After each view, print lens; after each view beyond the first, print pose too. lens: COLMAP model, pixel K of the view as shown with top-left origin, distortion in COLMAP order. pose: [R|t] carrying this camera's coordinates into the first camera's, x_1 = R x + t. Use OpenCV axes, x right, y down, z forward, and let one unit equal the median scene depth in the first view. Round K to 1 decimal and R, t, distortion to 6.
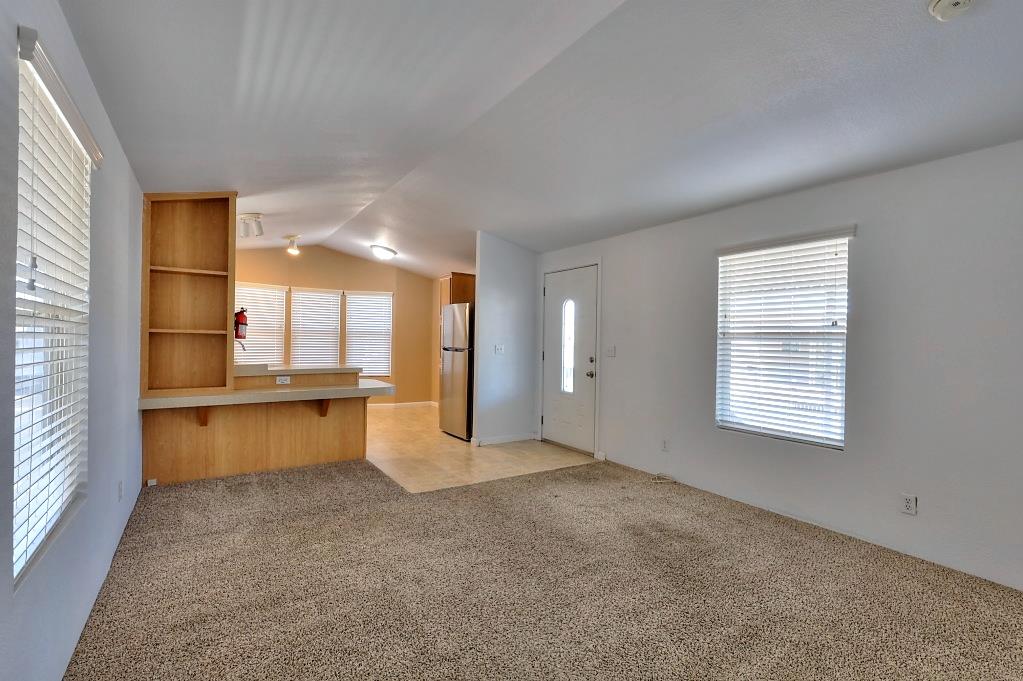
lens RADIAL K [[463.6, 0, 515.1], [0, 463.6, 339.1], [0, 0, 1]] dist [-0.003521, -0.000894]
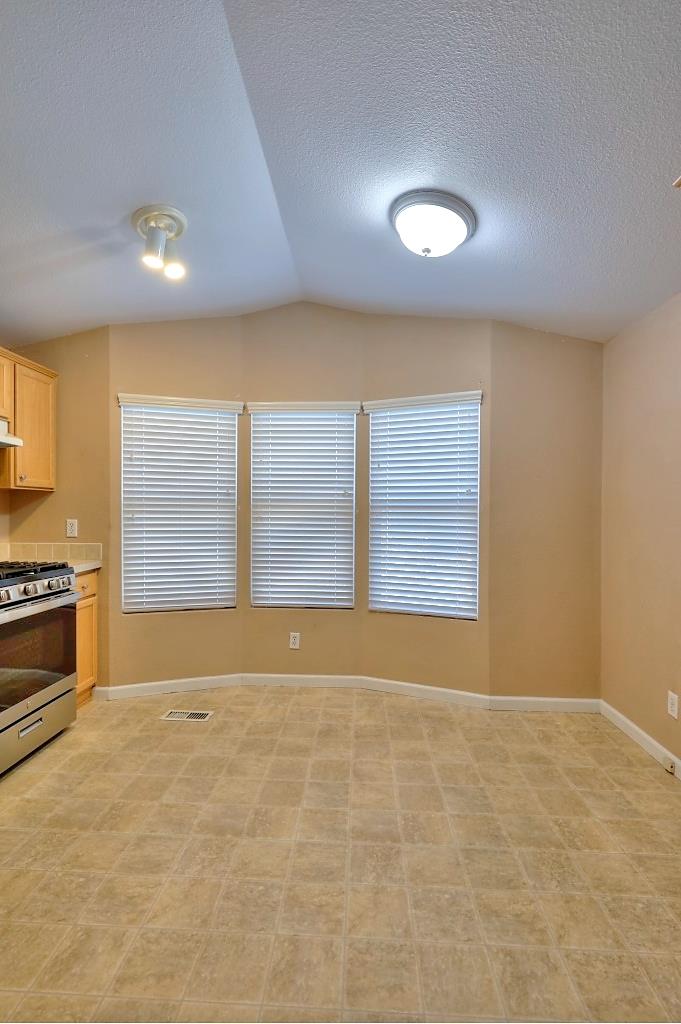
lens RADIAL K [[464.0, 0, 343.1], [0, 464.0, 511.7], [0, 0, 1]] dist [-0.003521, -0.000894]
pose [[0.807216, -0.010505, -0.590163, -0.250980], [0.008042, 0.999945, -0.006799, -0.006485], [0.590202, 0.000742, 0.807255, 1.165811]]
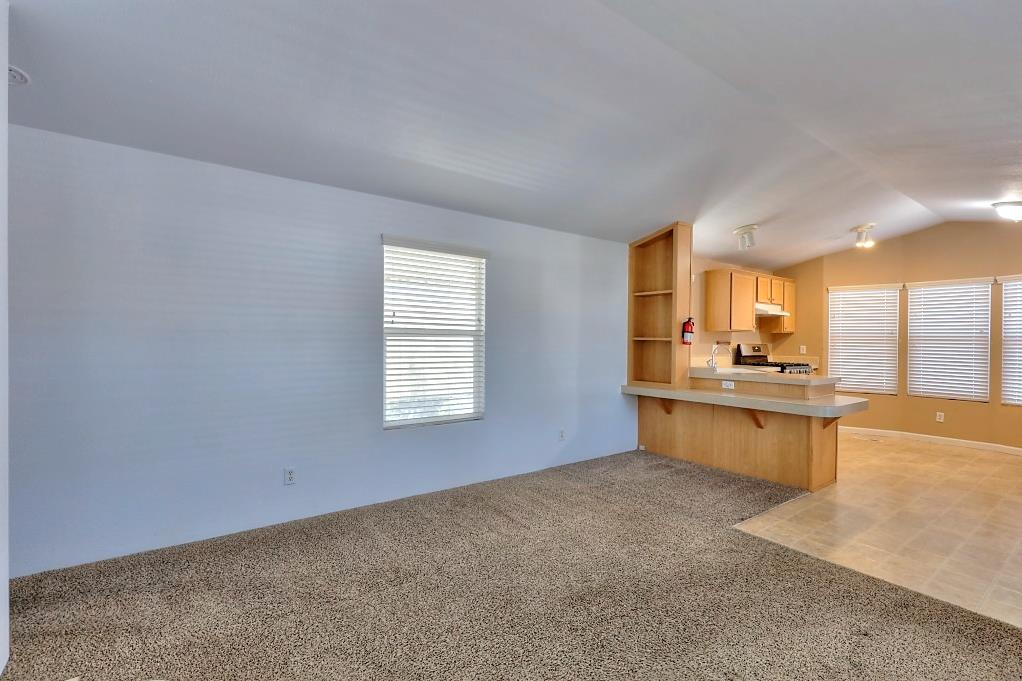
lens RADIAL K [[463.1, 0, 508.6], [0, 463.1, 340.6], [0, 0, 1]] dist [-0.003521, -0.000894]
pose [[0.036881, -0.012645, -0.999240, 0.499582], [-0.008265, 0.999882, -0.012958, 0.007339], [0.999285, 0.008737, 0.036772, 0.458671]]
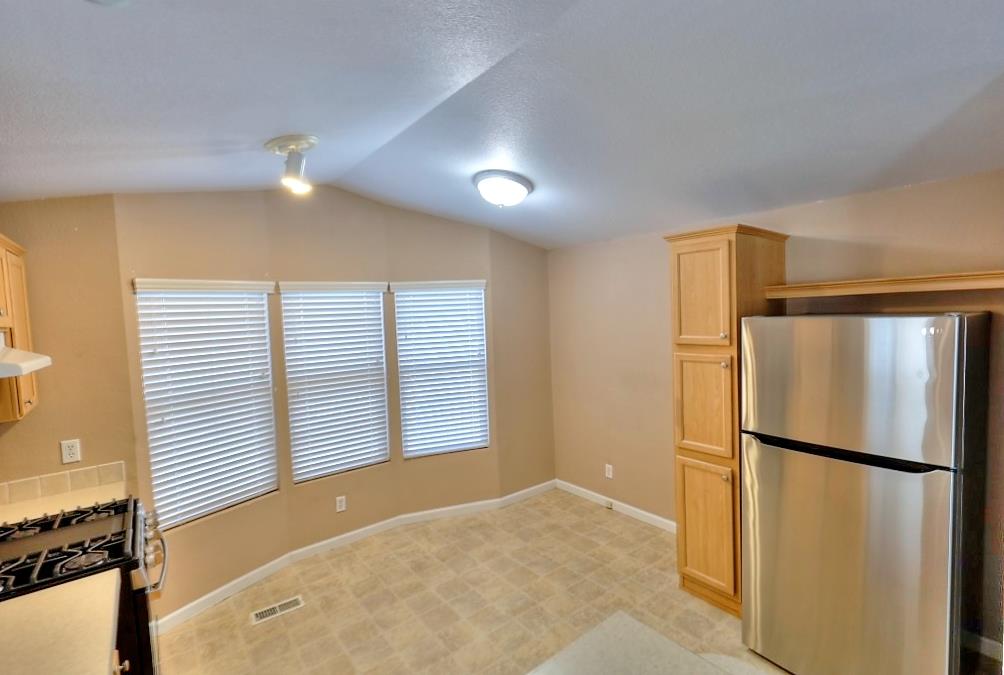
lens RADIAL K [[454.9, 0, 514.6], [0, 454.9, 335.5], [0, 0, 1]] dist [-0.003521, -0.000894]
pose [[0.994418, -0.061009, 0.086083, -0.510605], [0.056378, 0.996880, 0.055237, -0.123045], [-0.089185, -0.050075, 0.994756, 0.924376]]
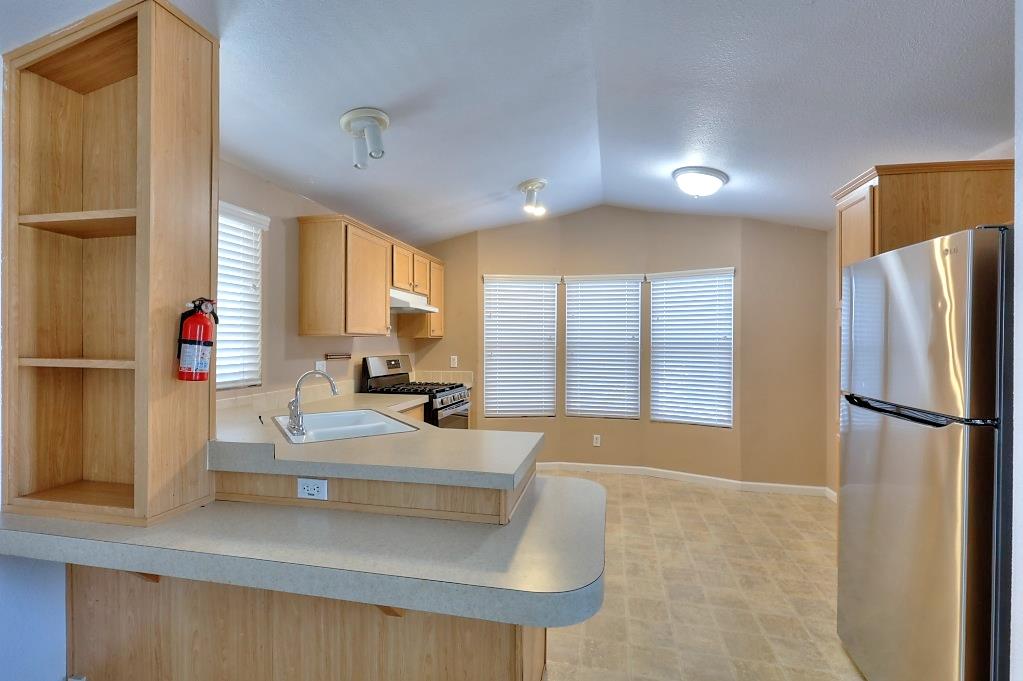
lens RADIAL K [[463.6, 0, 512.8], [0, 463.6, 341.3], [0, 0, 1]] dist [-0.003521, -0.000894]
pose [[0.694863, -0.014364, -0.718998, -0.116055], [0.008305, 0.999894, -0.011950, -0.023466], [0.719094, 0.002333, 0.694909, 0.833257]]
